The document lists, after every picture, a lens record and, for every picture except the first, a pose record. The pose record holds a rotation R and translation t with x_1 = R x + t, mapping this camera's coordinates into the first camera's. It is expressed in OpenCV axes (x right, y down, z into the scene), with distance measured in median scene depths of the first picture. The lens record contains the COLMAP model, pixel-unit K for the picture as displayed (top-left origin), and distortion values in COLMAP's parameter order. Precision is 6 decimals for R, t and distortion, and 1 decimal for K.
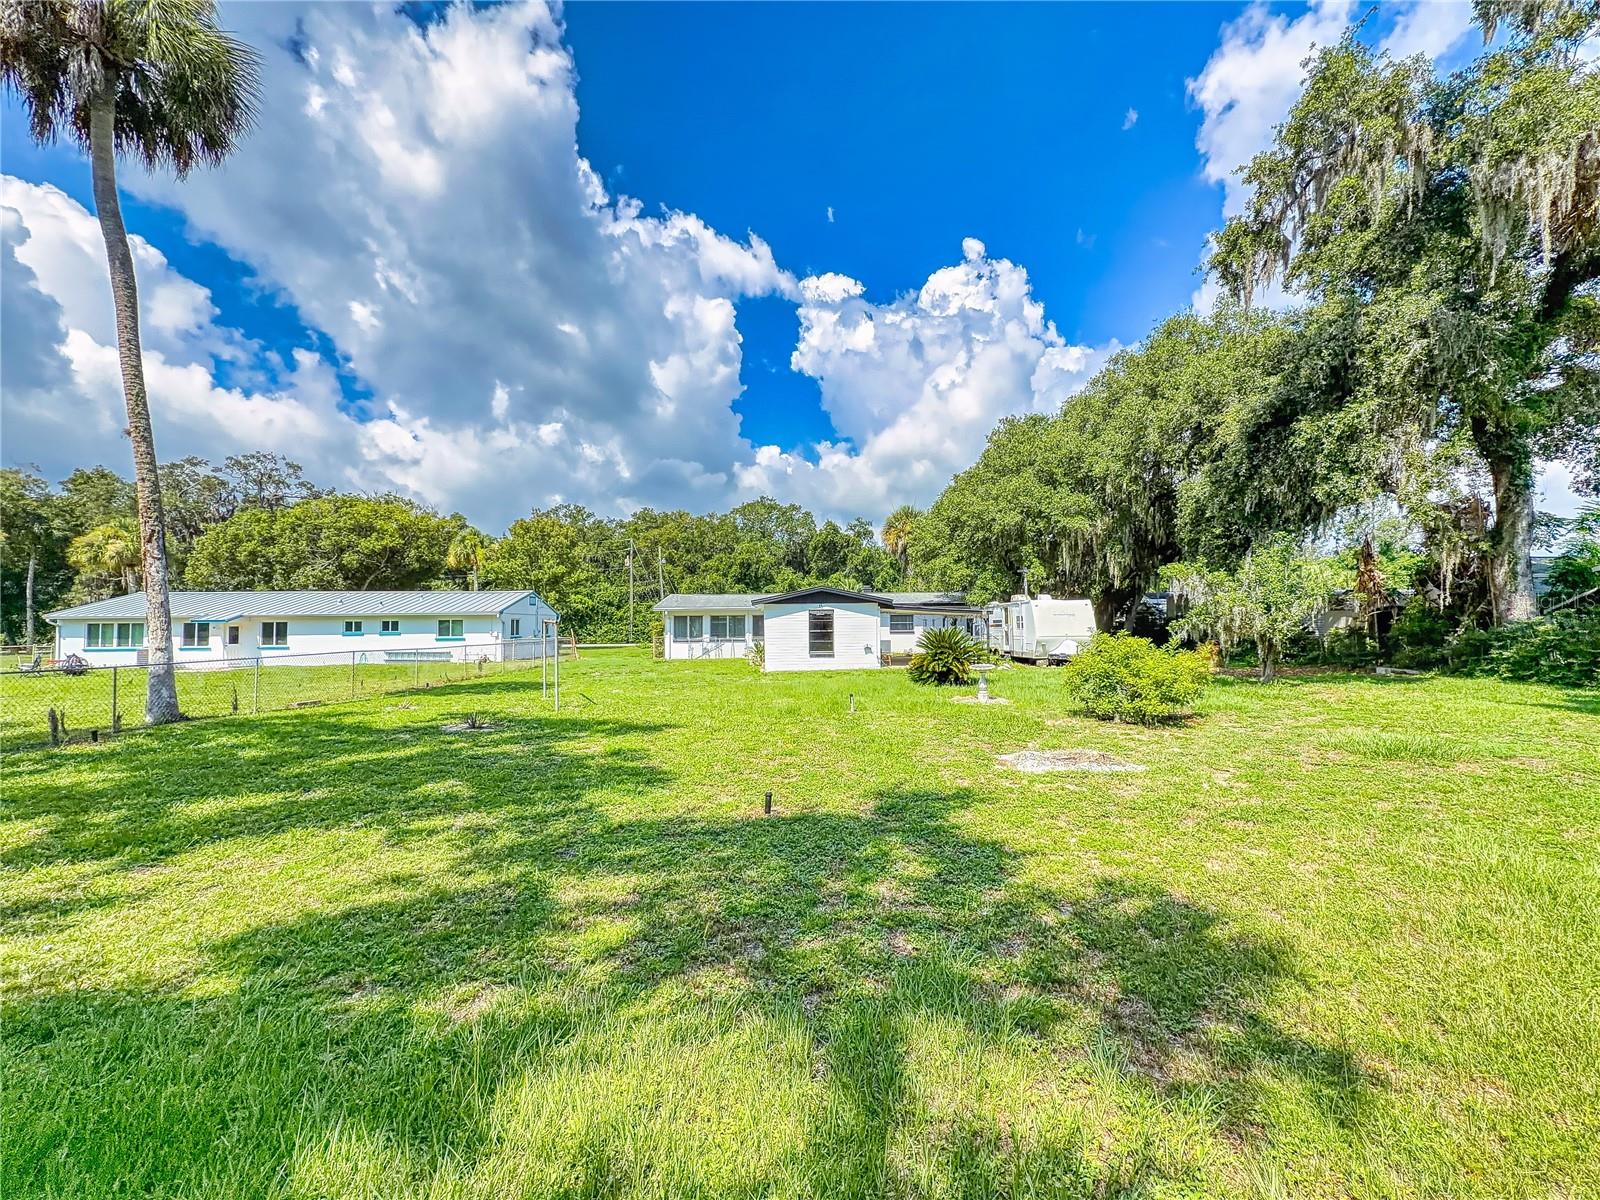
lens RADIAL K [[669.4, 0, 821.5], [0, 669.4, 589.2], [0, 0, 1]] dist [-0.024058, -0.000538]
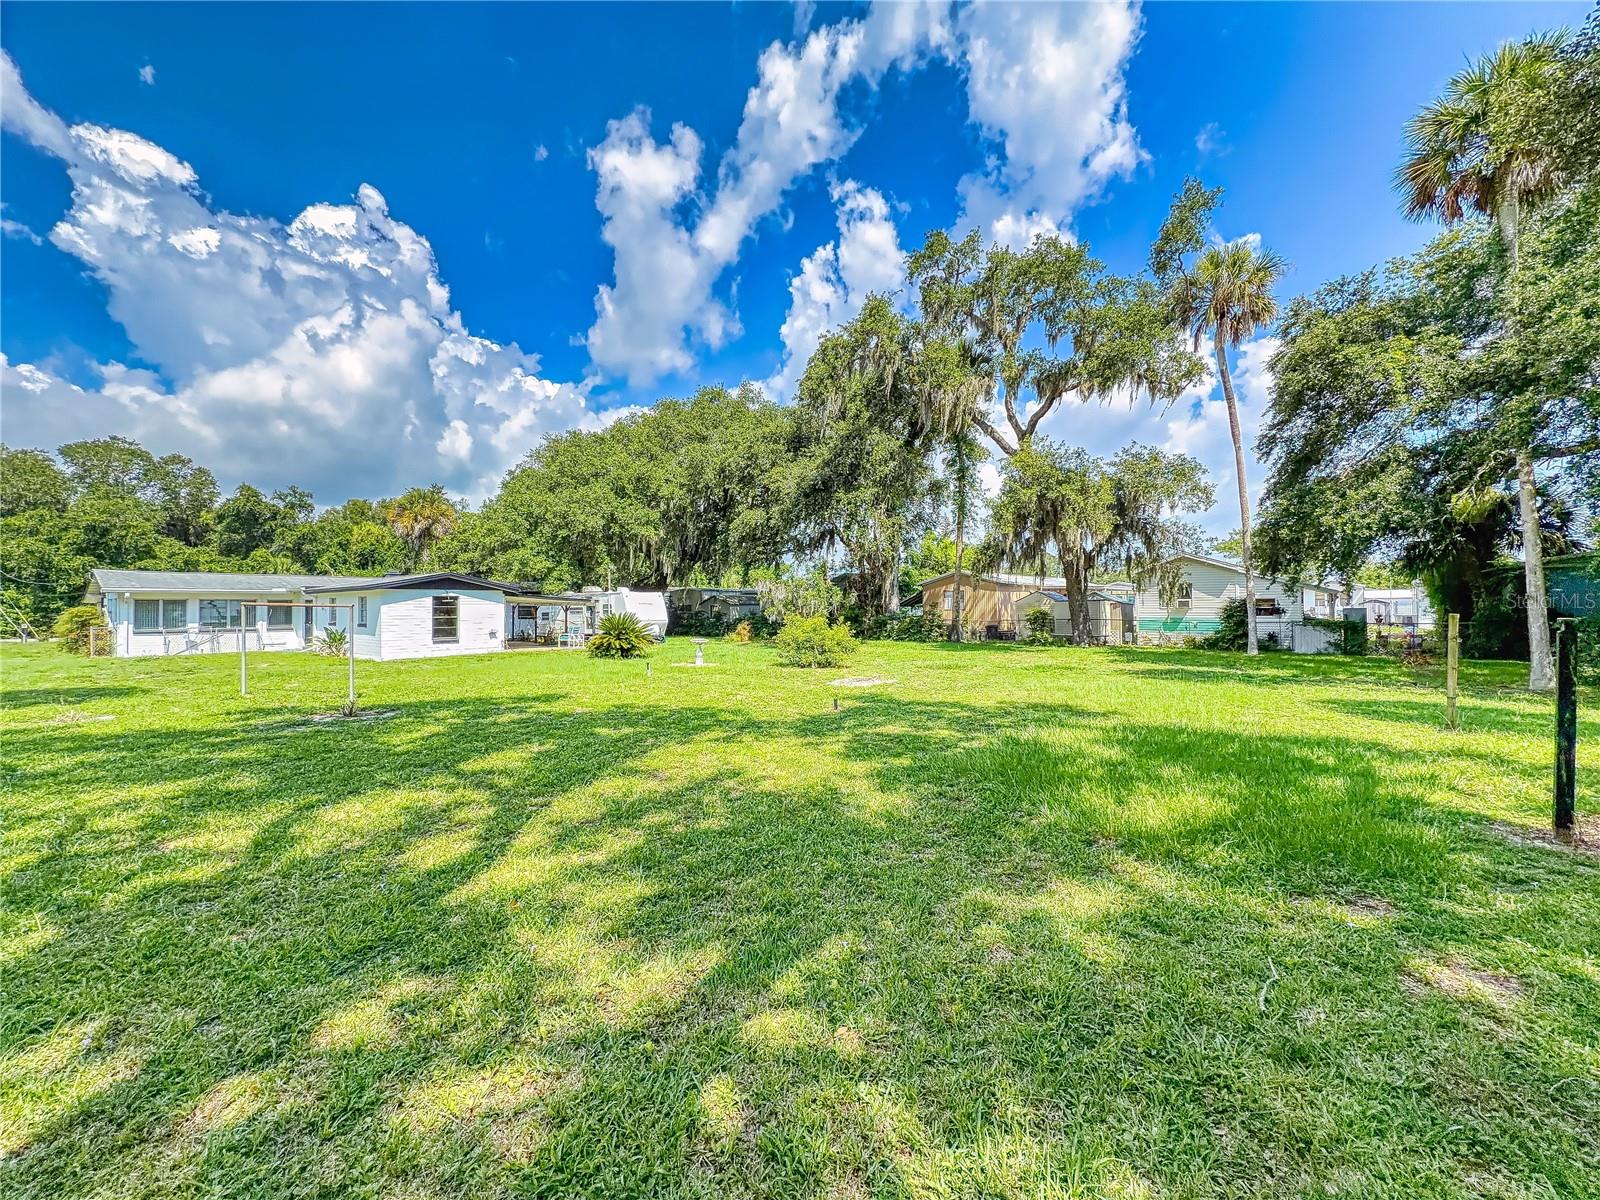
lens RADIAL K [[628.9, 0, 786.2], [0, 628.9, 581.2], [0, 0, 1]] dist [-0.004204, -0.001403]
pose [[0.668414, 0.038501, 0.742792, -0.286587], [-0.038760, 0.999105, -0.016909, 0.004884], [-0.742779, -0.017488, 0.669308, 0.003182]]
